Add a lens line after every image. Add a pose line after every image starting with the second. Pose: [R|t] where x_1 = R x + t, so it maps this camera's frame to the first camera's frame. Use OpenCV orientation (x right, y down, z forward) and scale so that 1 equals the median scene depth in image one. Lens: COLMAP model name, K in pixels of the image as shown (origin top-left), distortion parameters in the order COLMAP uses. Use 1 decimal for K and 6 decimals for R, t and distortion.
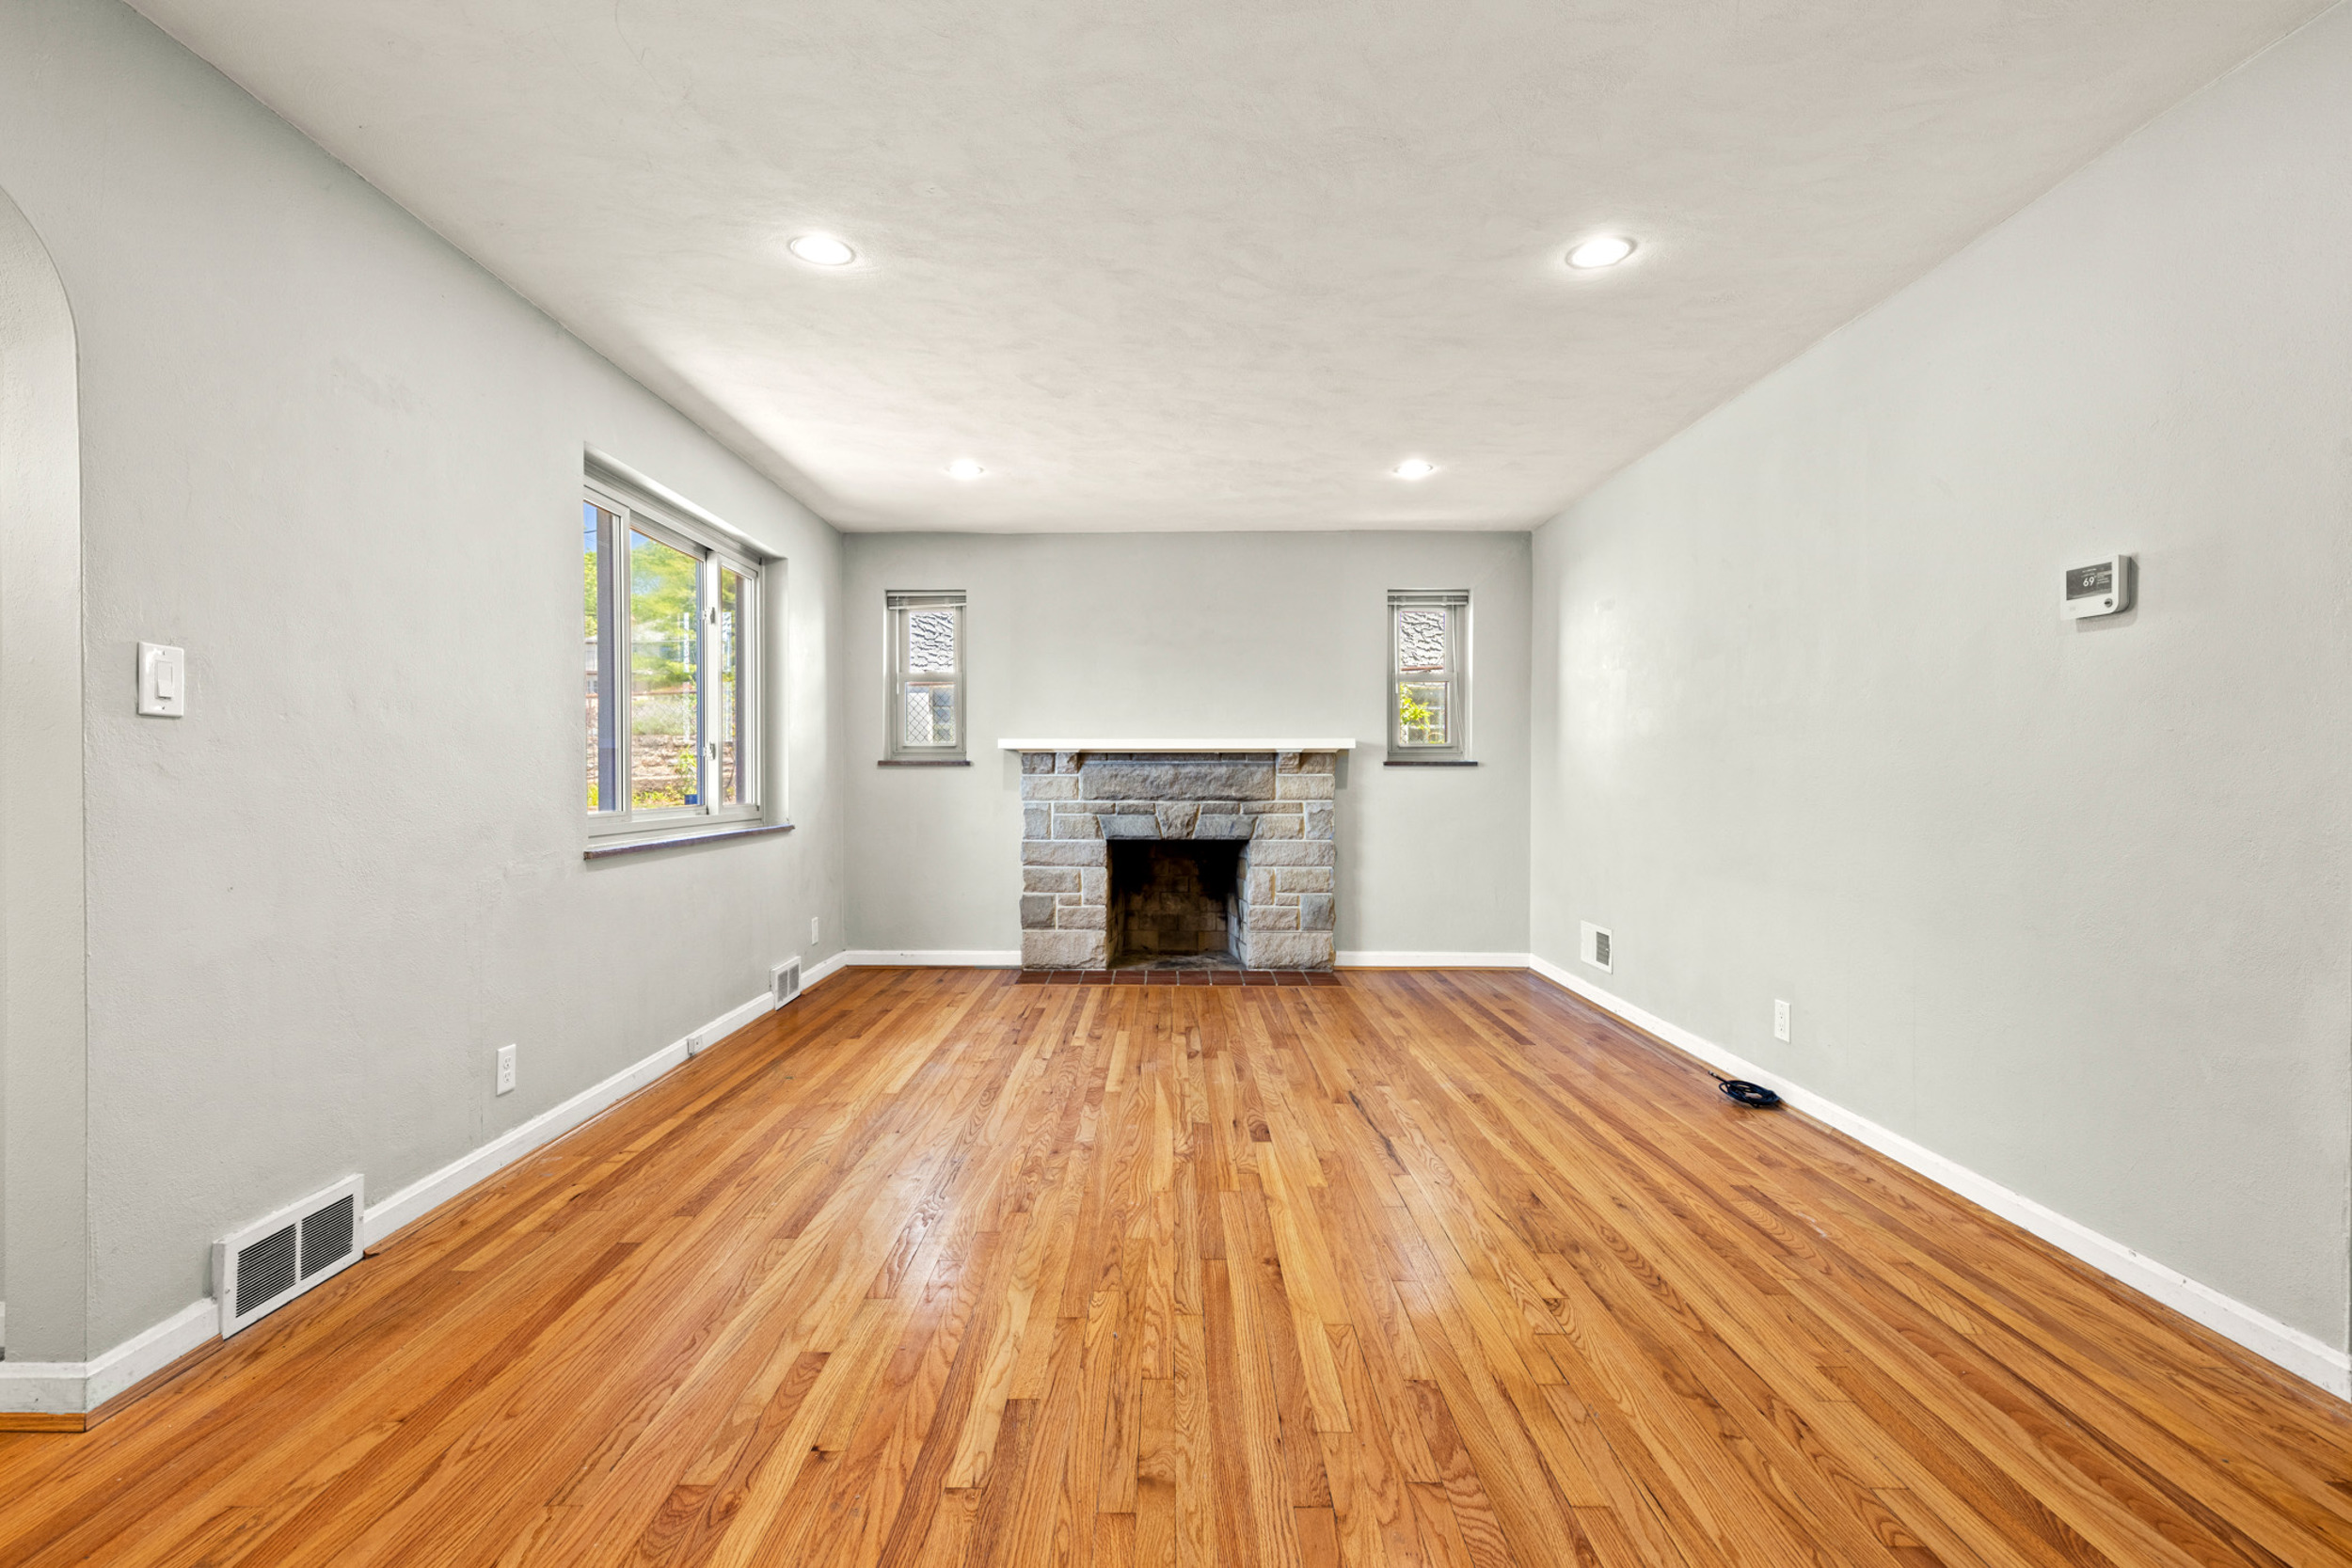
lens RADIAL K [[1035.6, 0, 1177.7], [0, 1035.6, 784.1], [0, 0, 1]] dist [-0.005098, 0.000224]
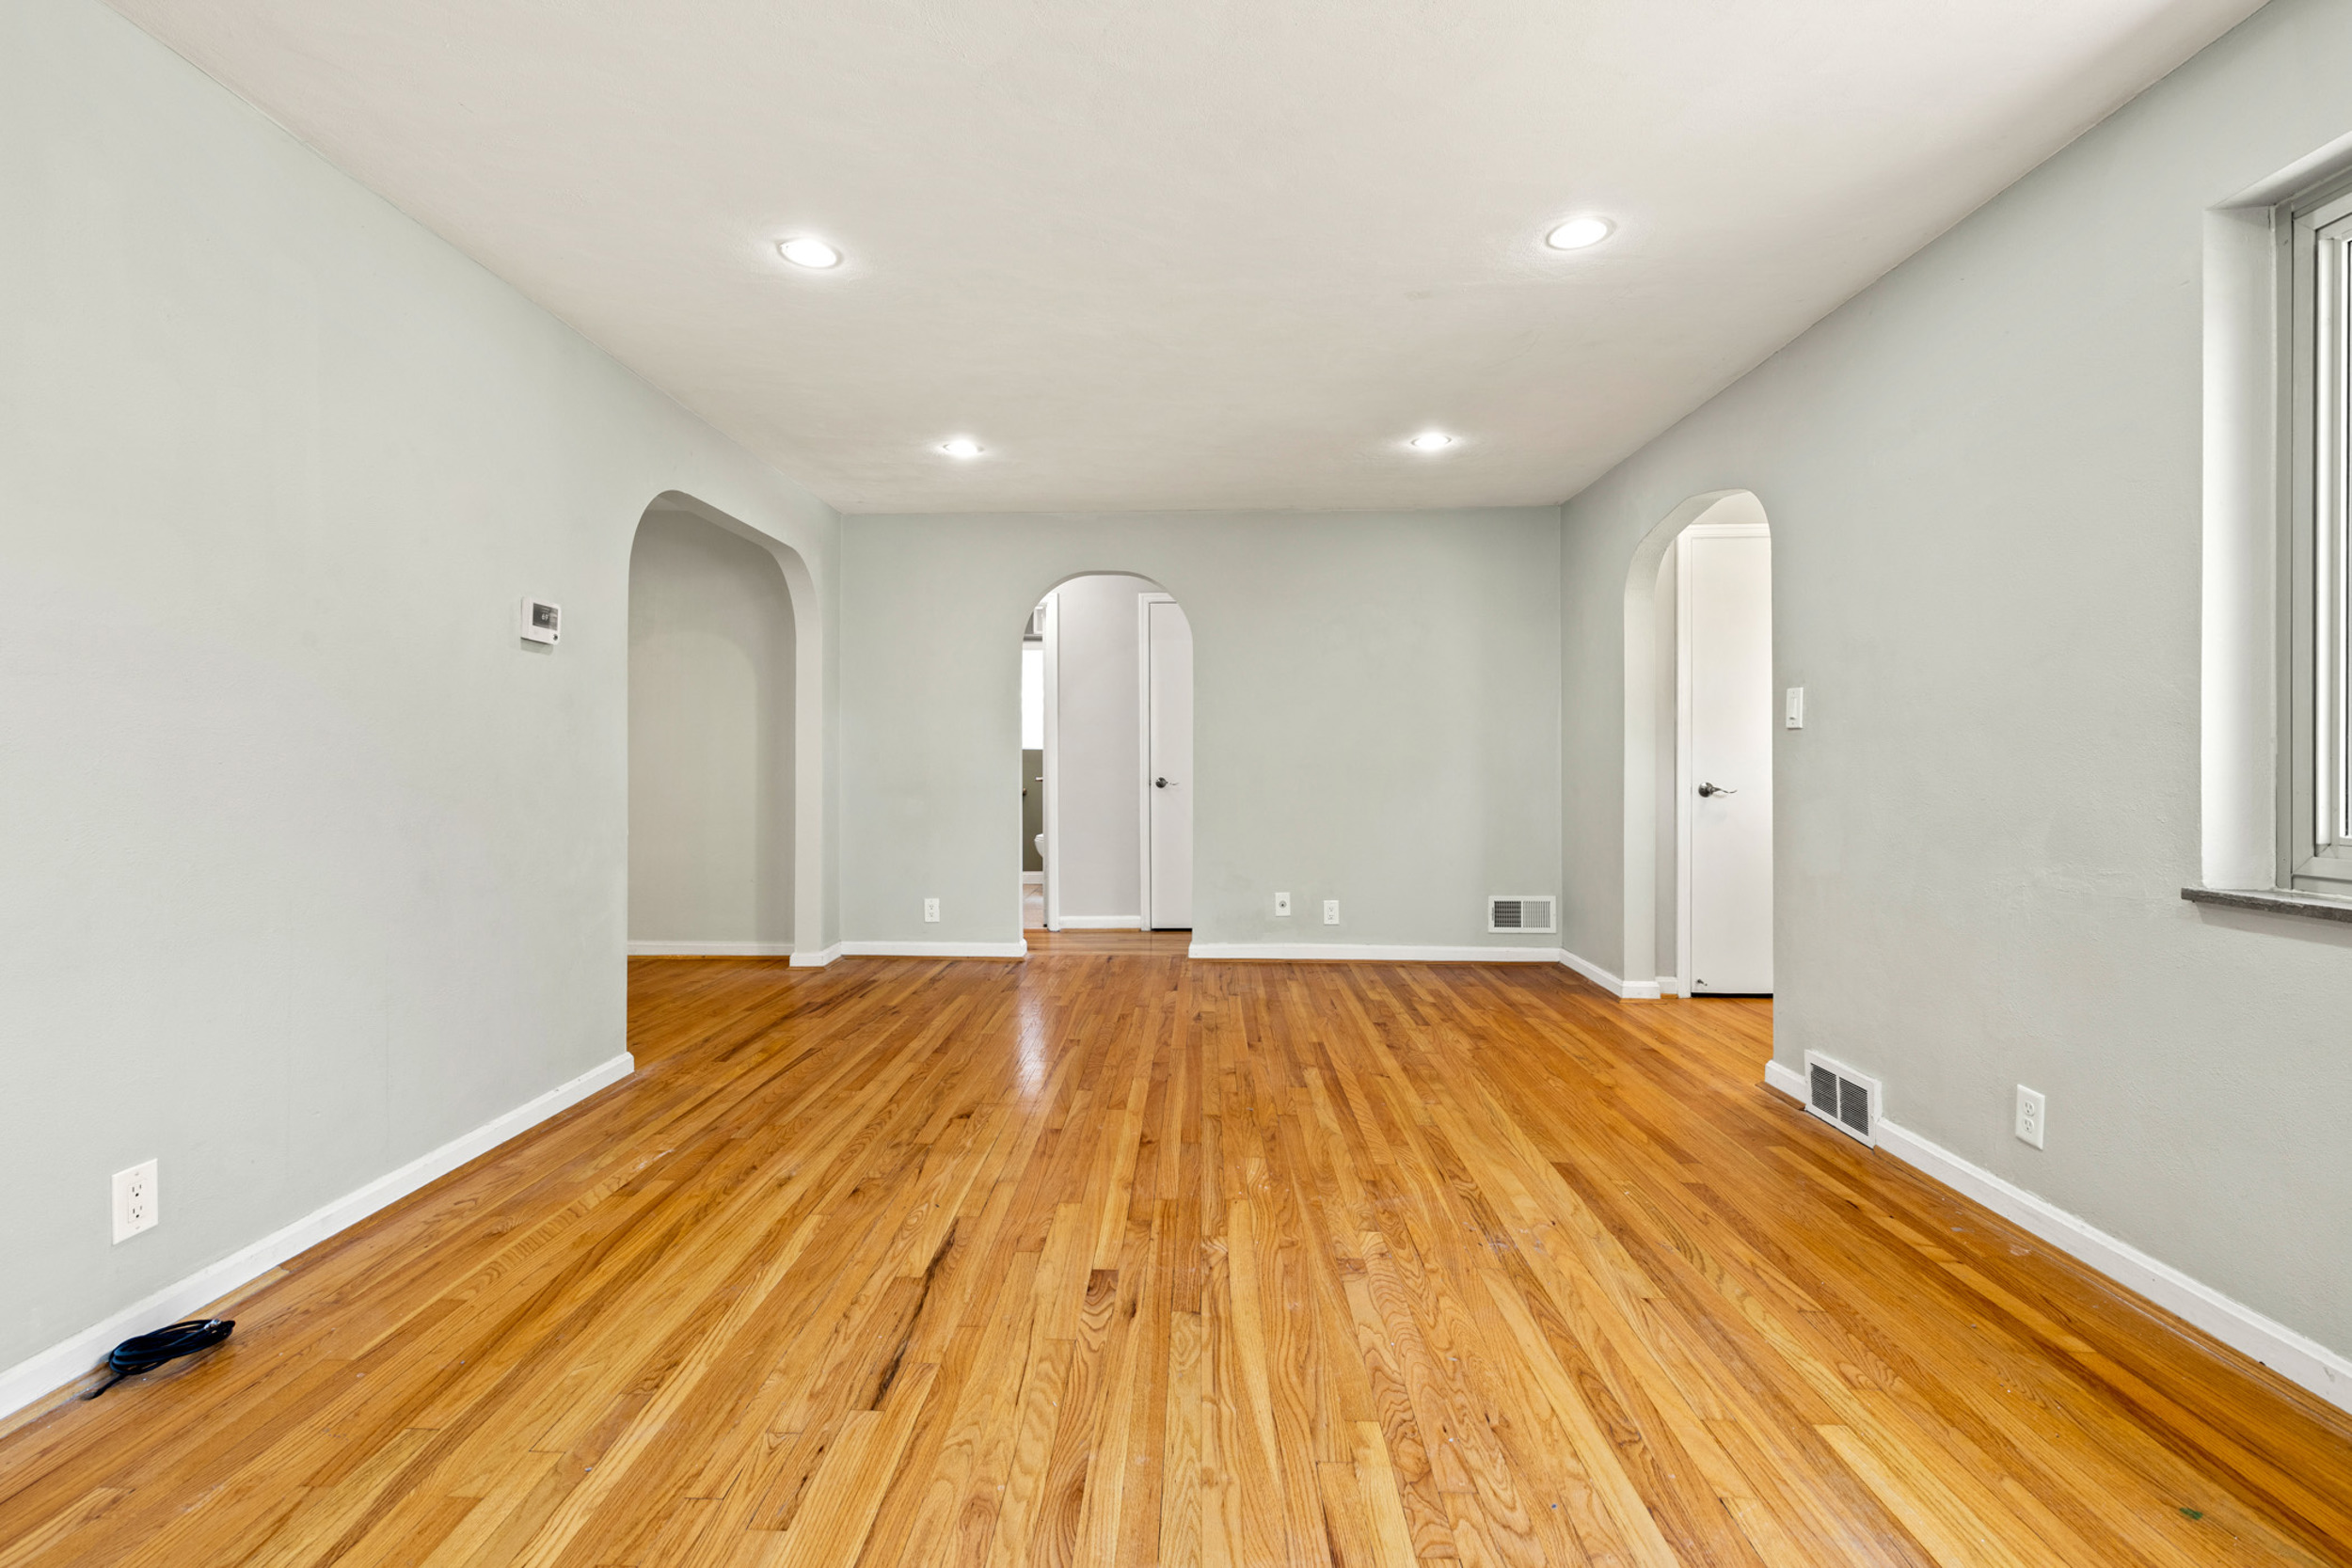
lens RADIAL K [[1035.6, 0, 1152.6], [0, 1035.6, 770.1], [0, 0, 1]] dist [-0.005098, 0.000224]
pose [[-0.998476, -0.002778, 0.055120, 0.010647], [-0.001761, 0.999827, 0.018498, -0.016910], [-0.055162, 0.018372, -0.998308, 1.849764]]
